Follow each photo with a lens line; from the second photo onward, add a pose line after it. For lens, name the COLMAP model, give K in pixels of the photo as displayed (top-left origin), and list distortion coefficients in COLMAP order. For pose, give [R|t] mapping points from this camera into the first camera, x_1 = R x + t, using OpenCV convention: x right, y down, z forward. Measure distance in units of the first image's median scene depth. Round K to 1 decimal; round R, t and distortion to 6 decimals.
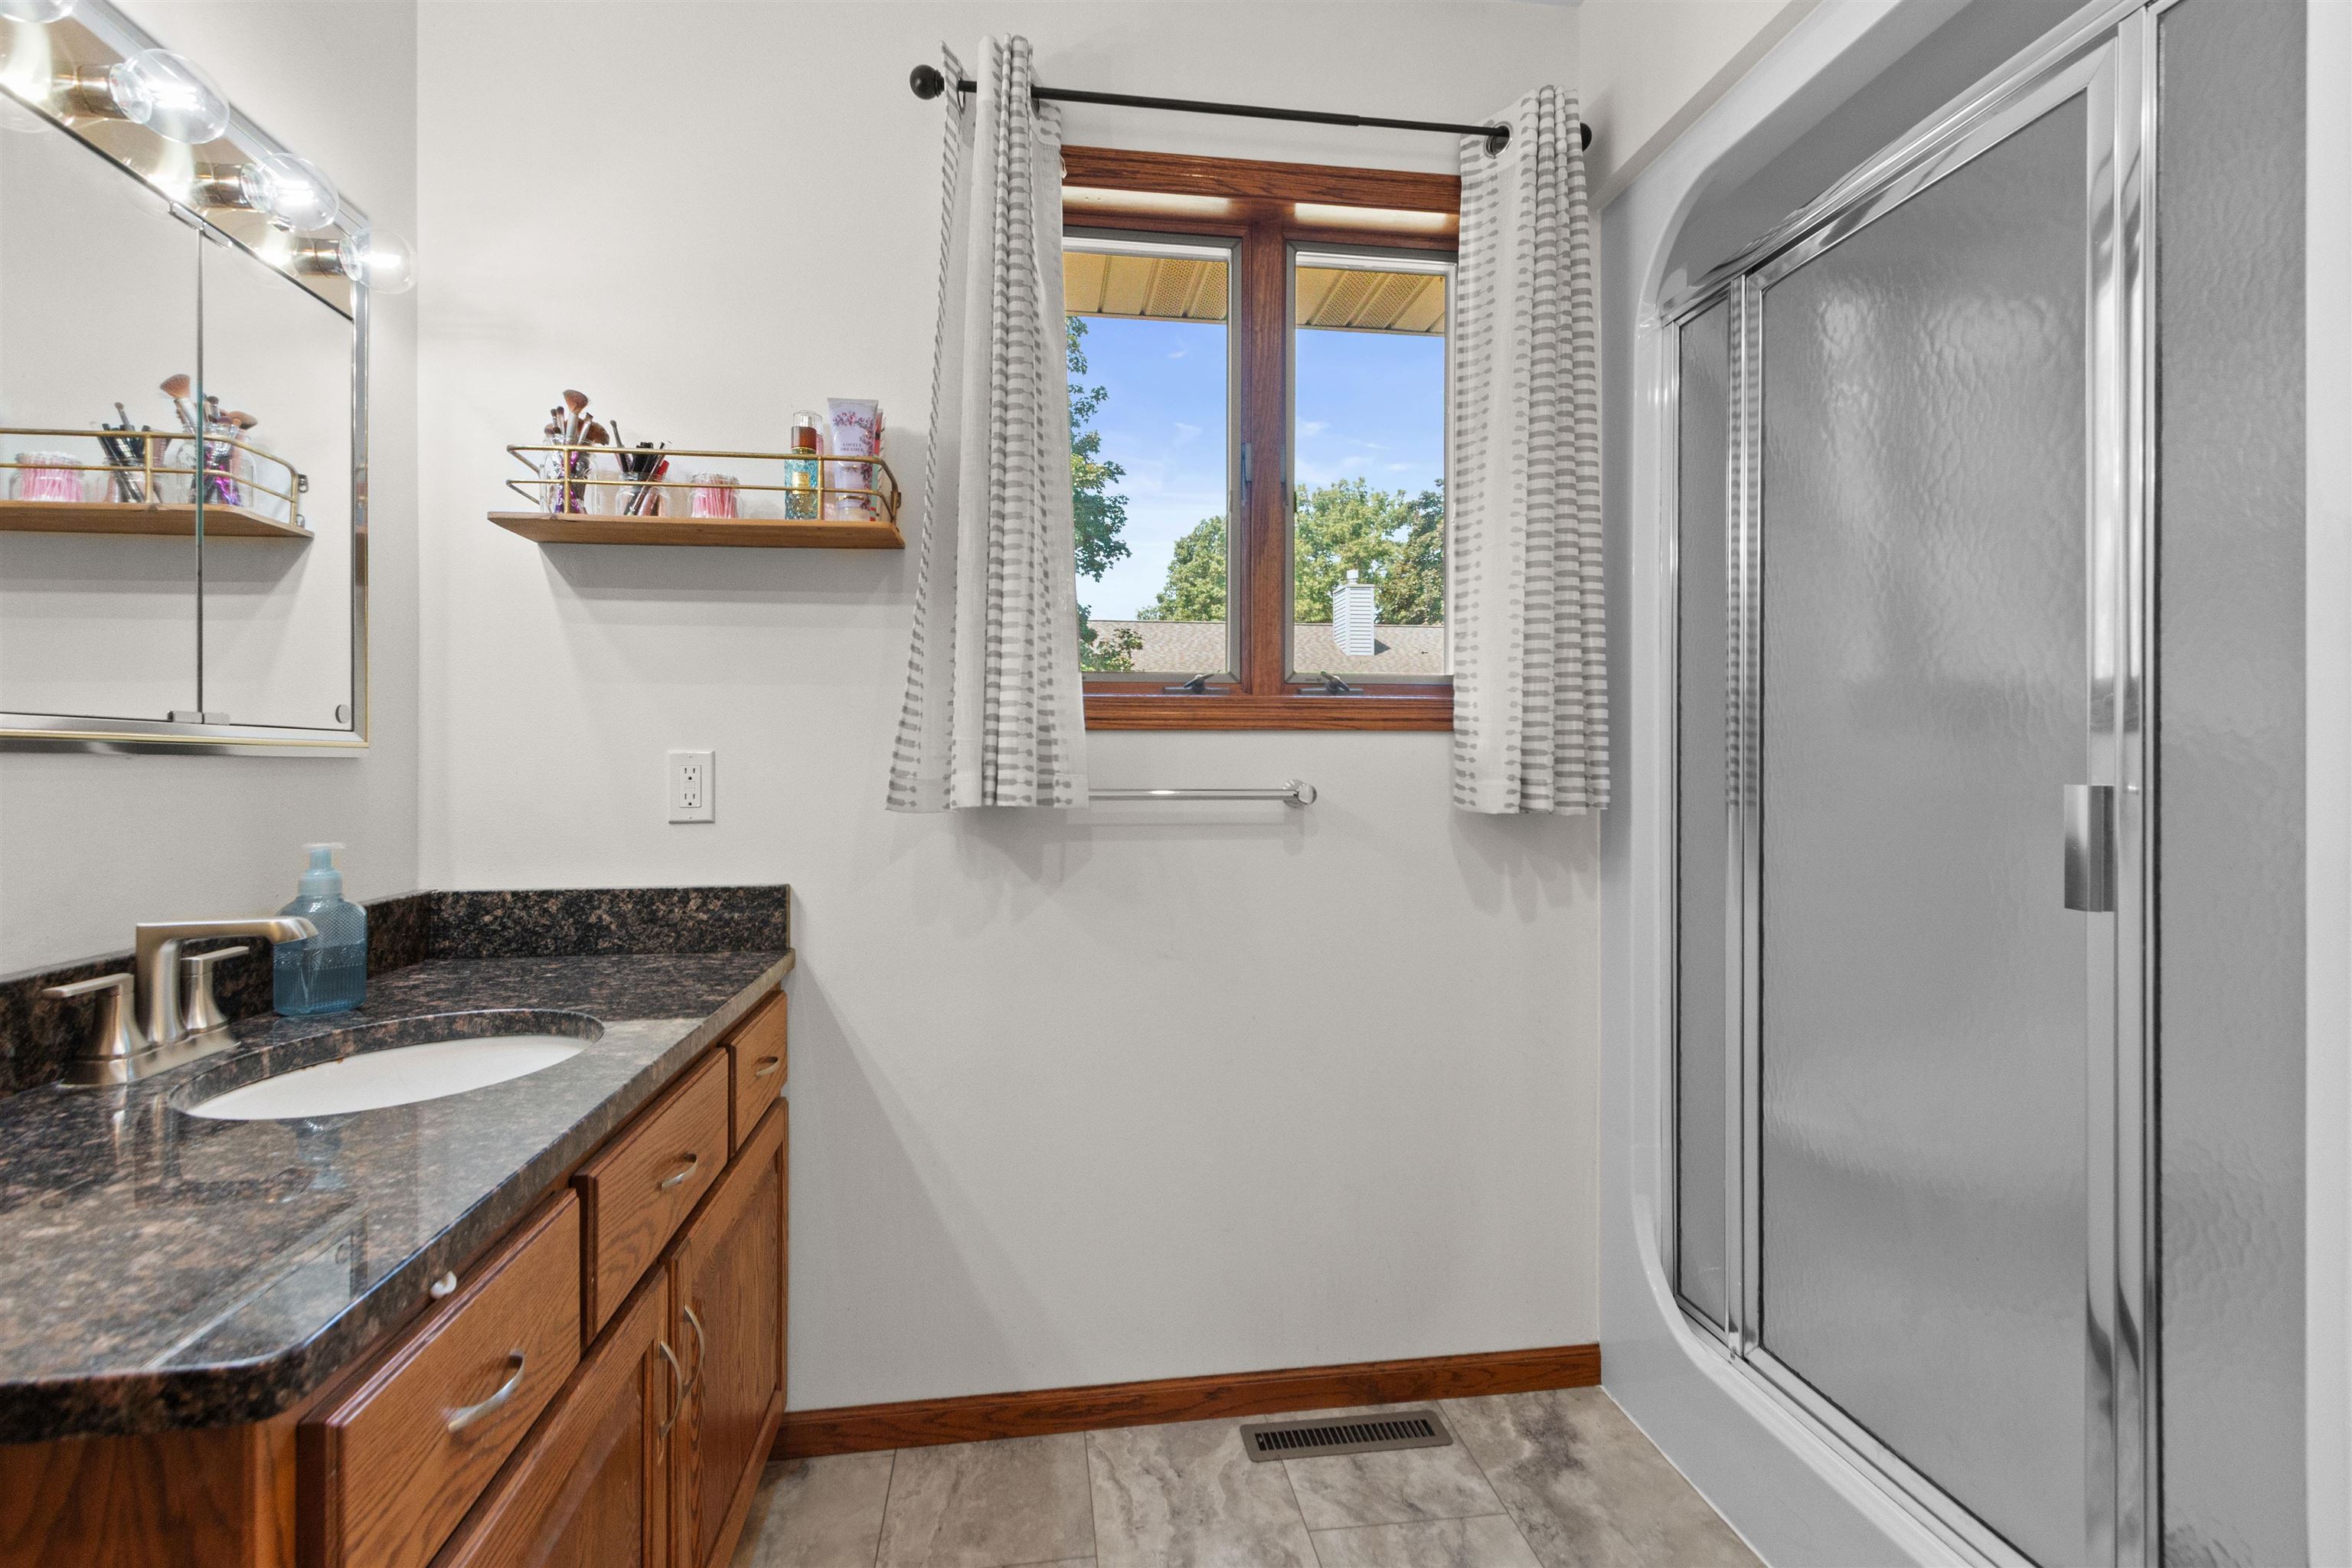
lens RADIAL K [[1097.4, 0, 1175.8], [0, 1097.4, 763.7], [0, 0, 1]] dist [0.010151, 0.000123]
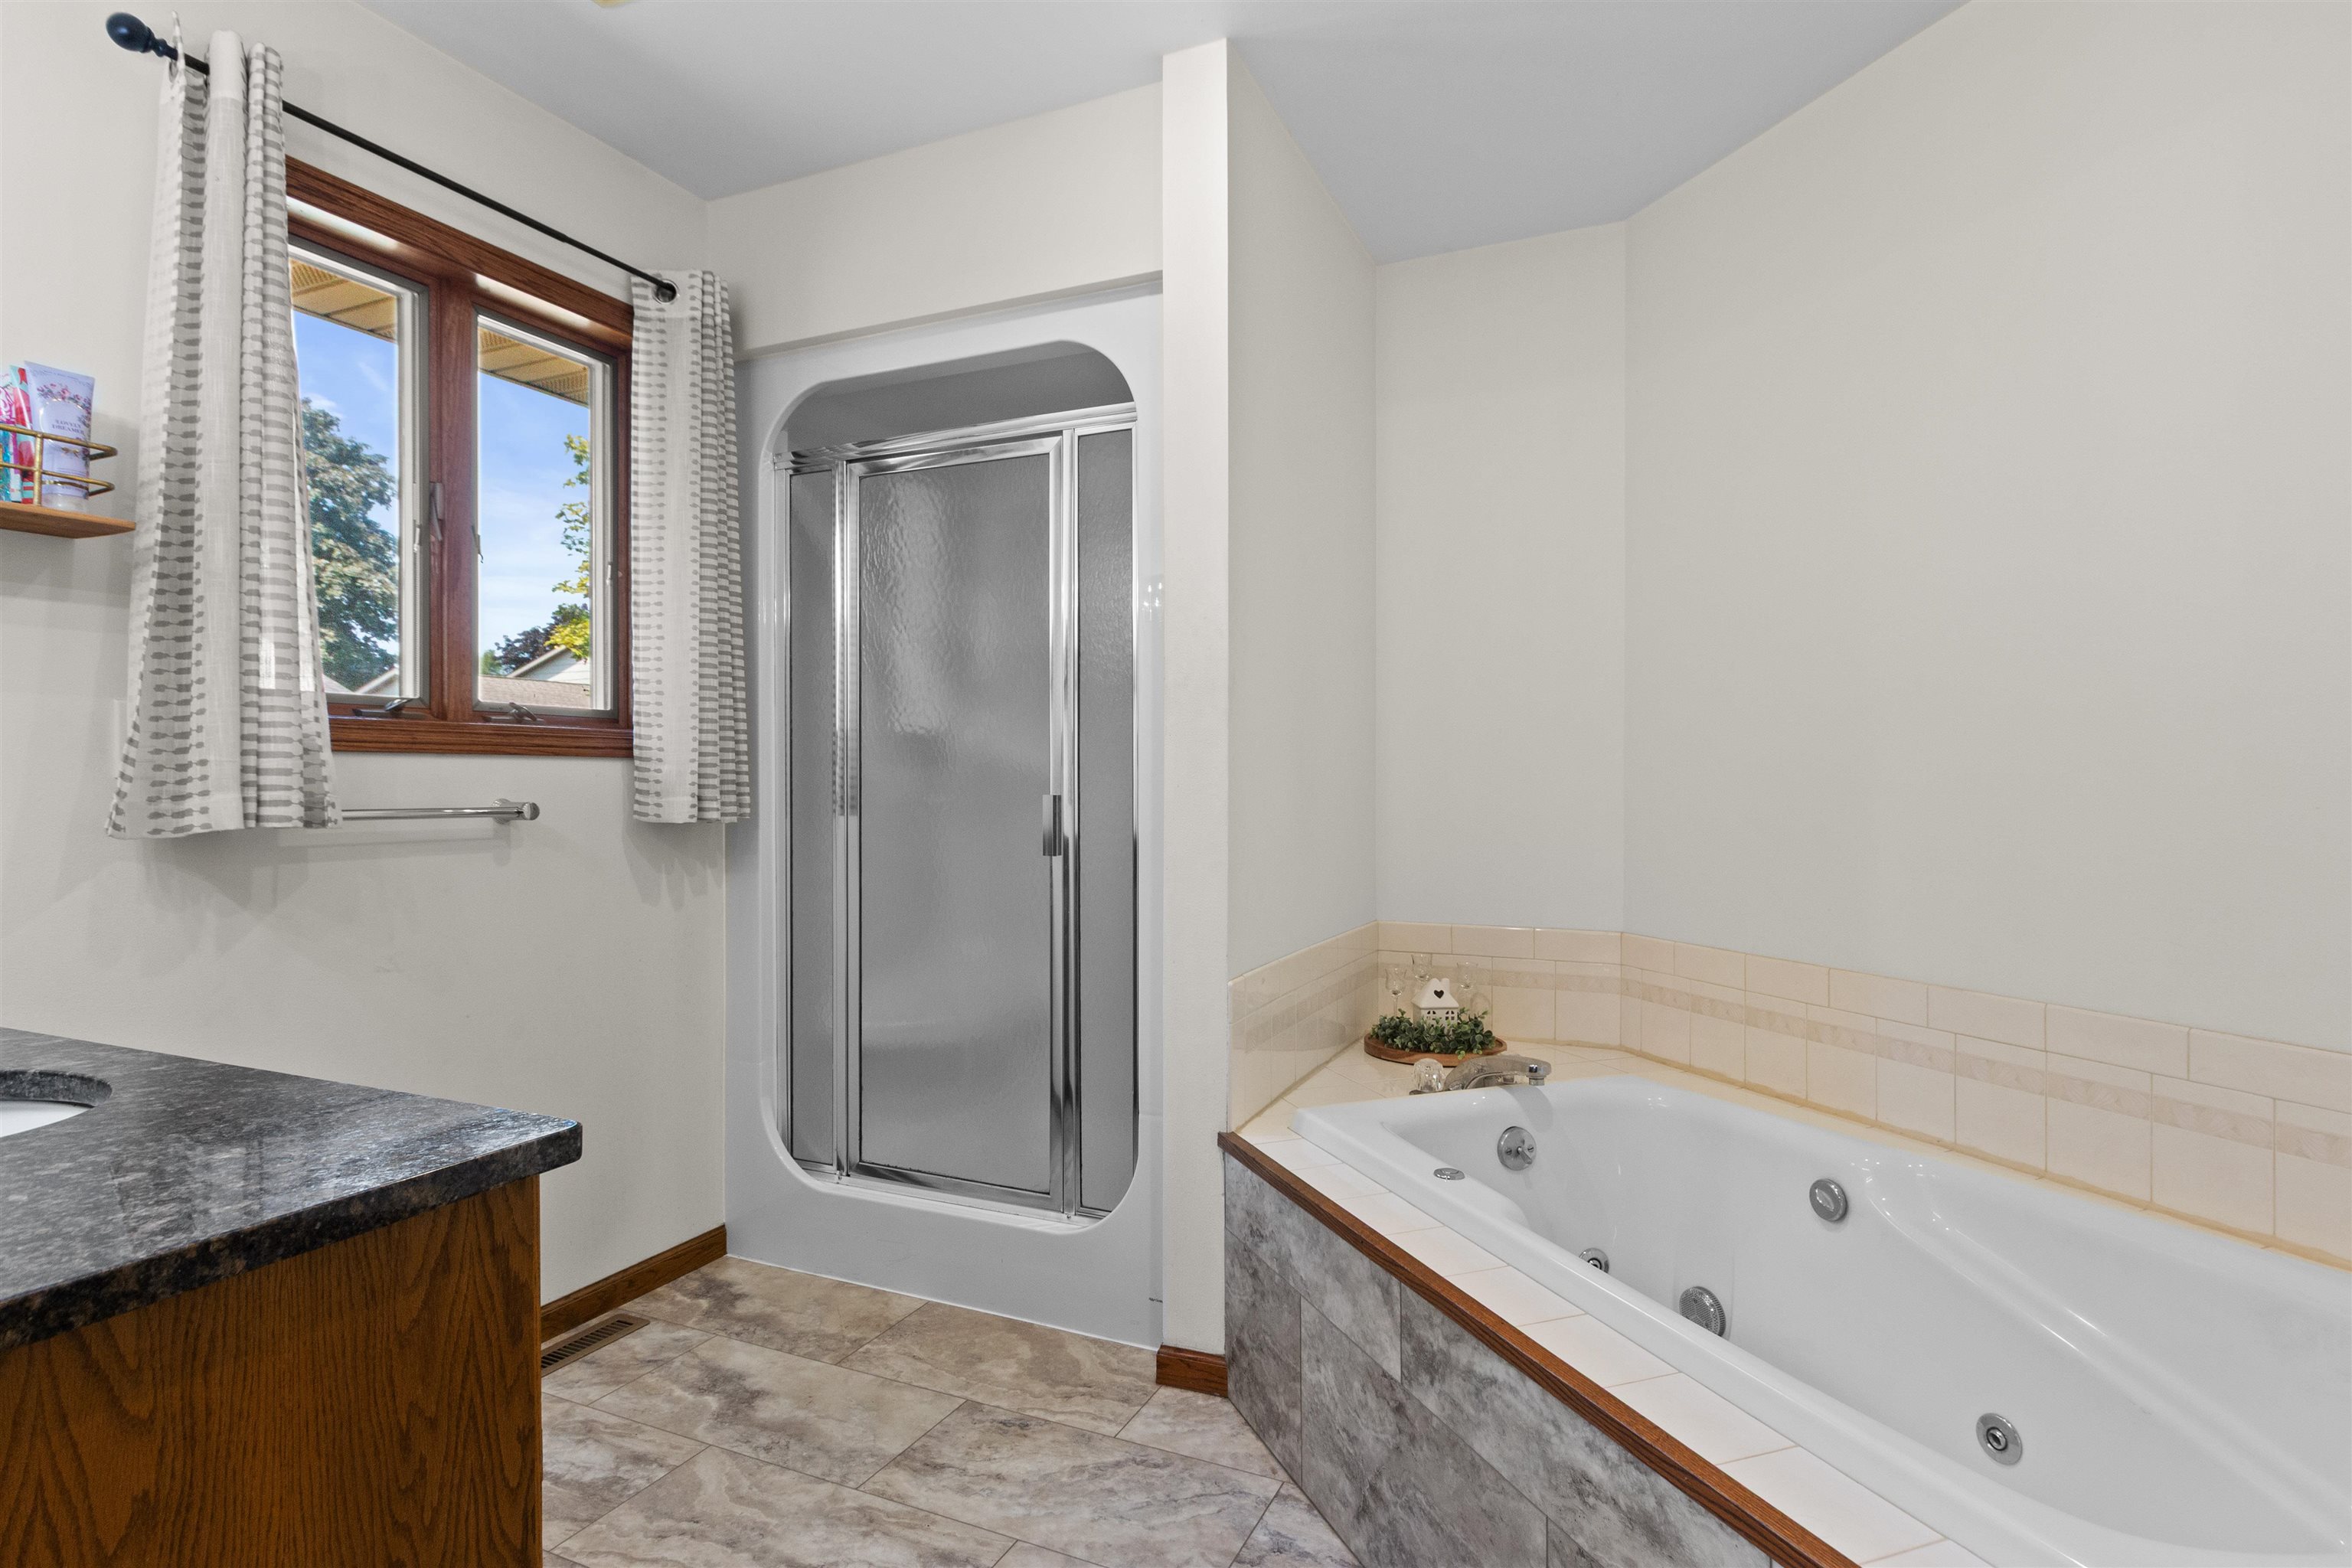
lens RADIAL K [[1195.4, 0, 1176.0], [0, 1195.4, 784.0], [0, 0, 1]] dist [0.001590, -0.000430]
pose [[0.539202, -0.000464, 0.842177, -0.568548], [0.000589, 1.000000, 0.000173, -0.000560], [-0.842177, 0.000403, 0.539202, -0.243372]]
